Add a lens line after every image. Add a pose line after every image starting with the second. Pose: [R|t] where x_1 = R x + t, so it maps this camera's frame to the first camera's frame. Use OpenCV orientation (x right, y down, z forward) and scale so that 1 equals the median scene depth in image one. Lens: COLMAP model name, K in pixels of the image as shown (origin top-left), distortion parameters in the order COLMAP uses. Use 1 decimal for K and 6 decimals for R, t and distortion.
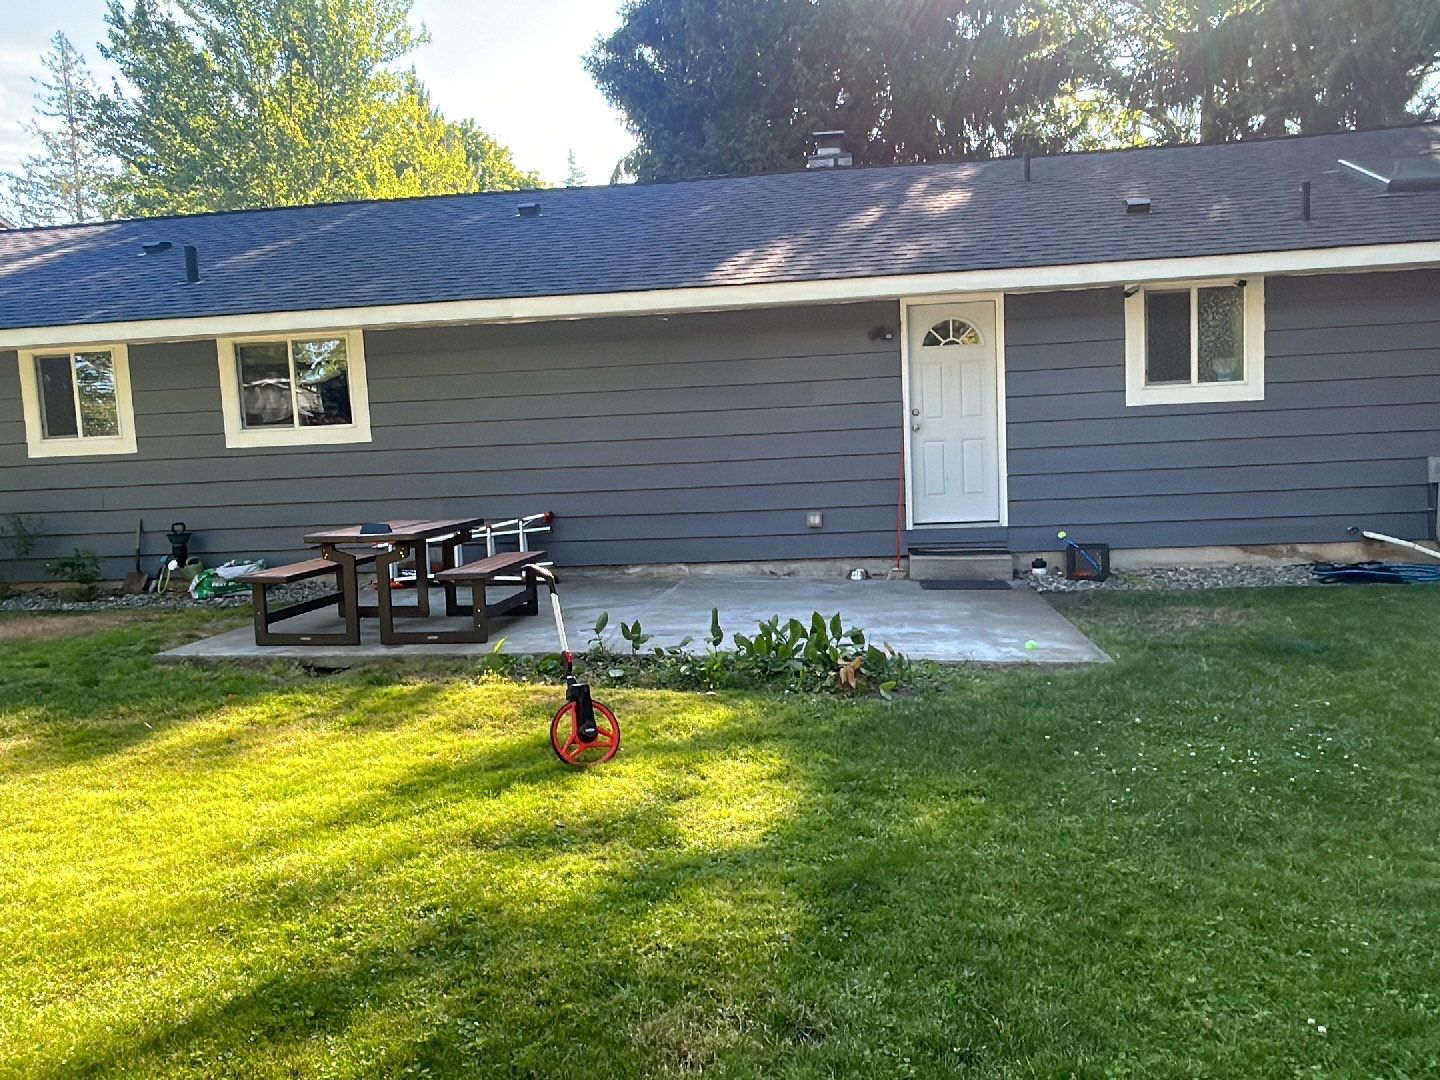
lens RADIAL K [[1082.9, 0, 715.5], [0, 1082.9, 538.9], [0, 0, 1]] dist [0.004997, -0.020304]
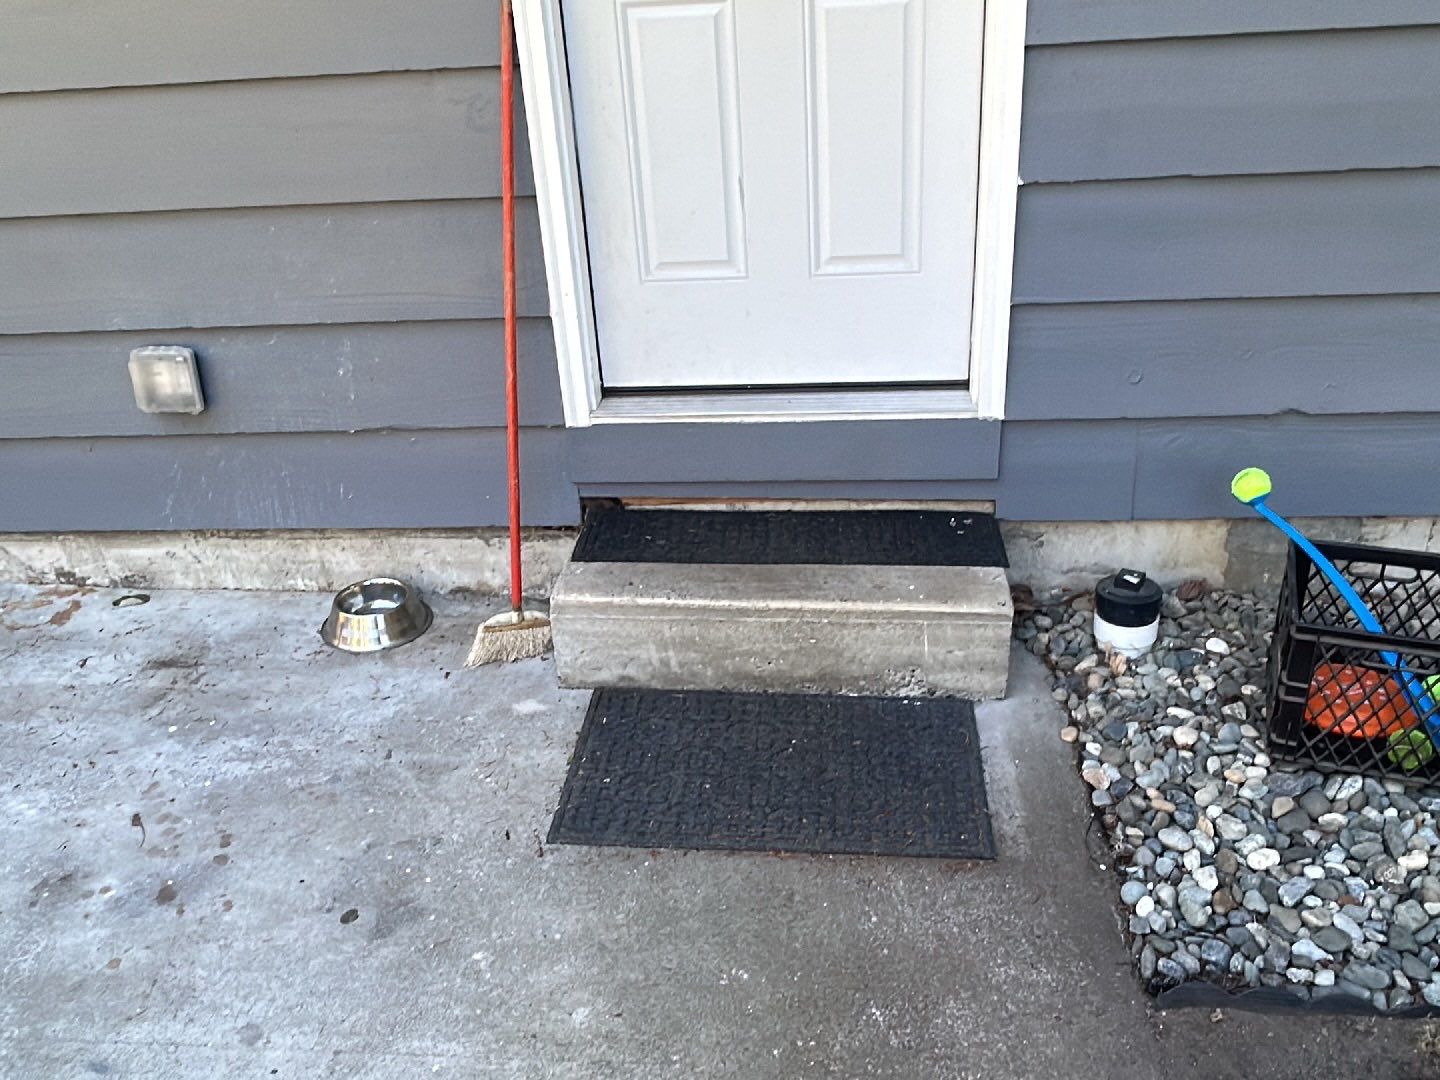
lens RADIAL K [[1189.7, 0, 726.5], [0, 1189.7, 538.7], [0, 0, 1]] dist [-0.015259, -0.003561]
pose [[0.999532, -0.023304, 0.019817, 0.217012], [0.014474, 0.930980, 0.364782, -0.081461], [-0.026950, -0.364325, 0.930882, 0.799474]]
